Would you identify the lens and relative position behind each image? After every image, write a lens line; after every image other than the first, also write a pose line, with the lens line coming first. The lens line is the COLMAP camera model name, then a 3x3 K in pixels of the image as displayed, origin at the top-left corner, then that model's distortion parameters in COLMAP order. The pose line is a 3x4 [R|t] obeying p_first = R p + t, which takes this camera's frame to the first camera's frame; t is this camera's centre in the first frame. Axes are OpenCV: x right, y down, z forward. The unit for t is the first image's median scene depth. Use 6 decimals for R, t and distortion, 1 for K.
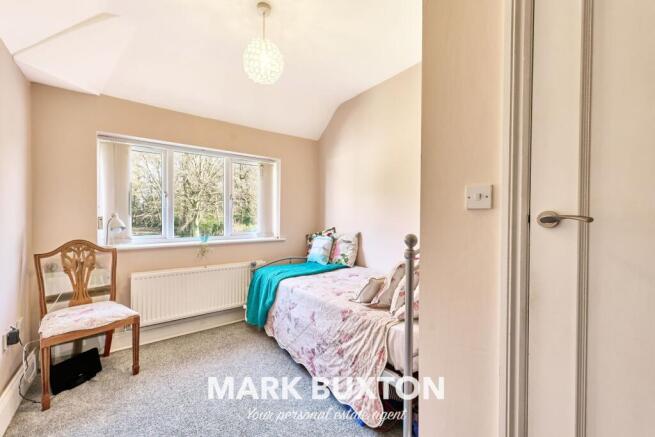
lens RADIAL K [[268.3, 0, 328.1], [0, 268.3, 218.7], [0, 0, 1]] dist [-0.003322, 0.000135]
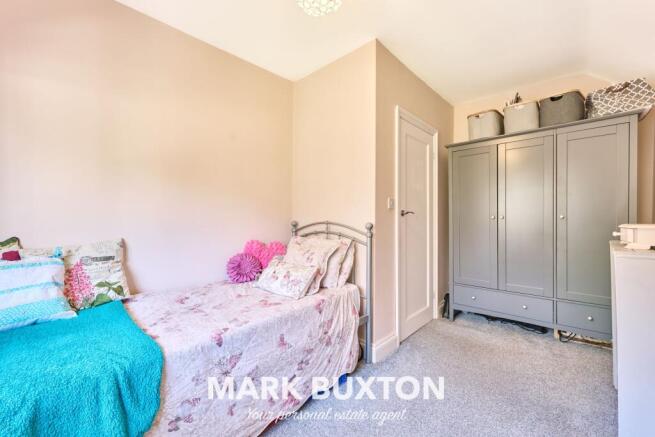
lens RADIAL K [[268.3, 0, 327.8], [0, 268.3, 217.8], [0, 0, 1]] dist [-0.003322, 0.000135]
pose [[-0.172202, -0.000117, 0.985062, -0.944554], [0.009896, 0.999949, 0.001848, 0.011798], [-0.985012, 0.010066, -0.172192, 1.127359]]
